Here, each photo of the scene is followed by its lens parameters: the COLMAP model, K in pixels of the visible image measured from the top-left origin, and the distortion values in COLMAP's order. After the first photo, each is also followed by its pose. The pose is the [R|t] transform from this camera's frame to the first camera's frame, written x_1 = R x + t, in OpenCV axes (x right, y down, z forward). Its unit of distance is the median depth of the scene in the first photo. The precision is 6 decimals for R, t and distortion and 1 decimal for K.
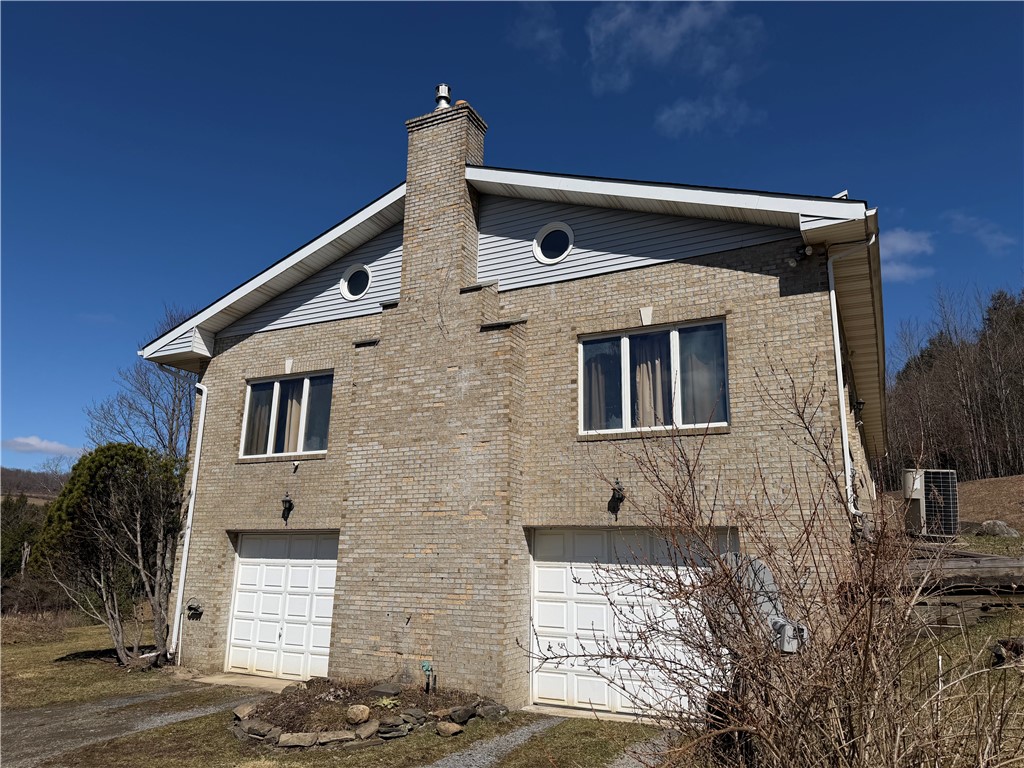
lens RADIAL K [[714.1, 0, 519.2], [0, 714.1, 392.5], [0, 0, 1]] dist [0.069144, -0.089760]
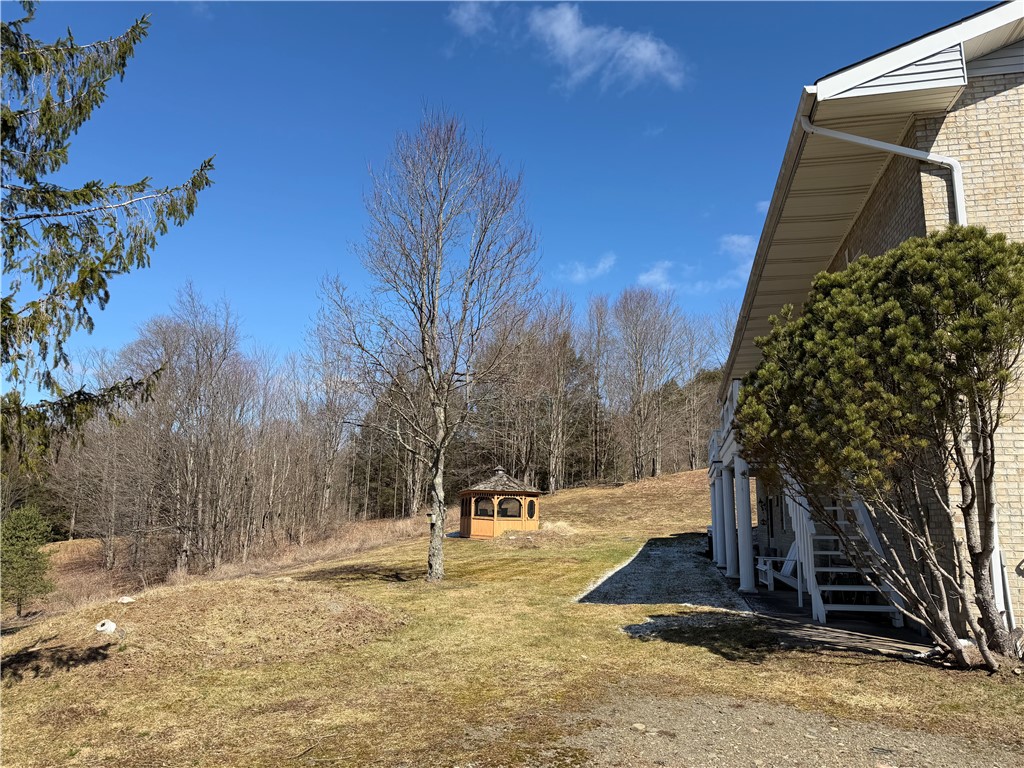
lens RADIAL K [[714.1, 0, 511.0], [0, 714.1, 384.7], [0, 0, 1]] dist [0.069144, -0.089760]
pose [[0.976095, 0.046196, 0.212378, -1.069423], [-0.060368, 0.996327, 0.060734, 0.184431], [-0.208792, -0.072103, 0.975298, 0.631711]]
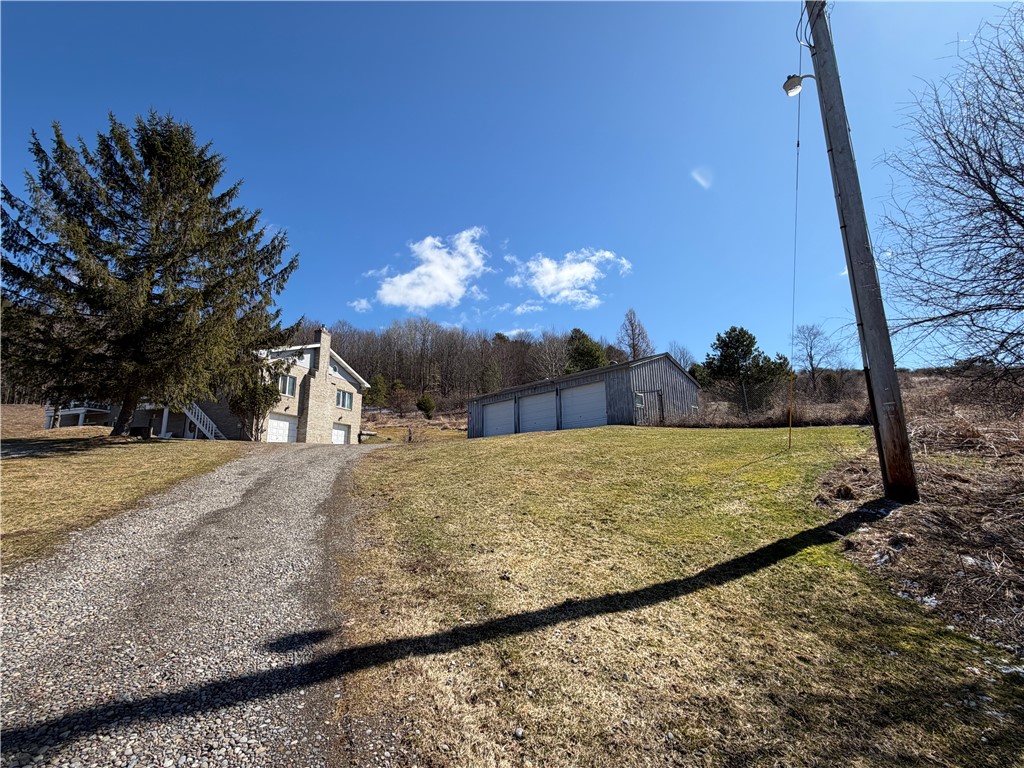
lens RADIAL K [[450.3, 0, 508.8], [0, 450.3, 381.9], [0, 0, 1]] dist [-0.001052, 0.000133]
pose [[-0.177650, 0.190506, 0.965478, -3.303090], [-0.227826, 0.946469, -0.228675, 0.340583], [-0.957359, -0.260585, -0.124738, 0.156570]]
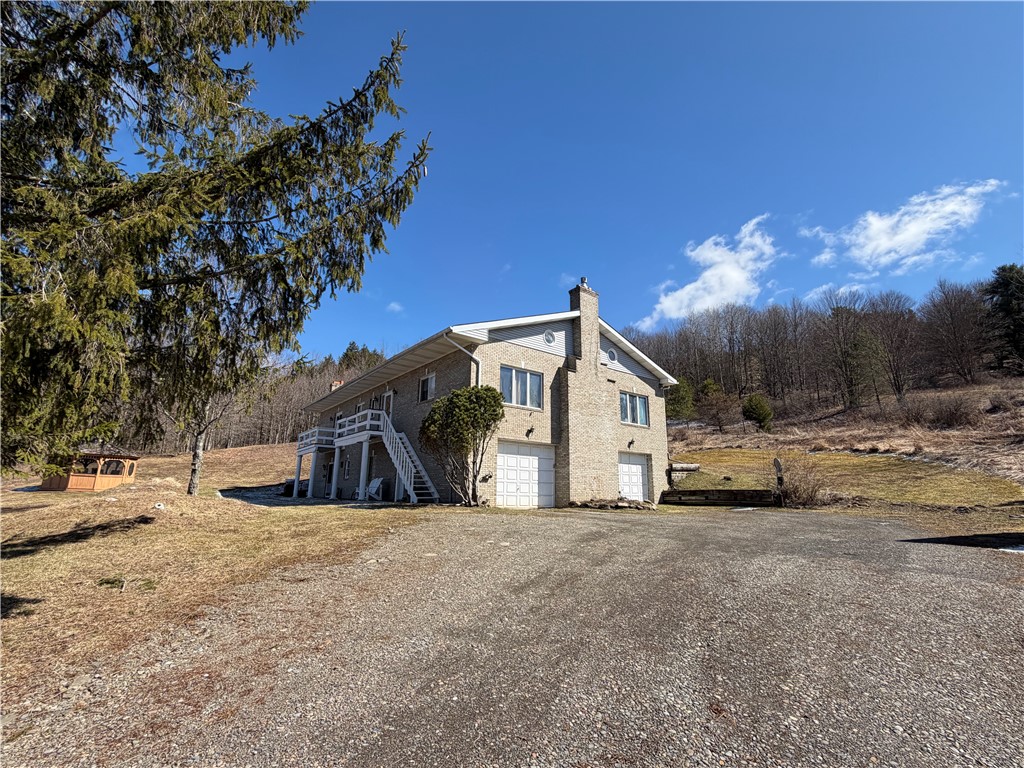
lens RADIAL K [[450.3, 0, 510.3], [0, 450.3, 384.7], [0, 0, 1]] dist [-0.001052, 0.000133]
pose [[0.442240, 0.199275, 0.874479, -1.706093], [-0.224574, 0.968549, -0.107140, 0.196752], [-0.868326, -0.149004, 0.473083, 0.454518]]
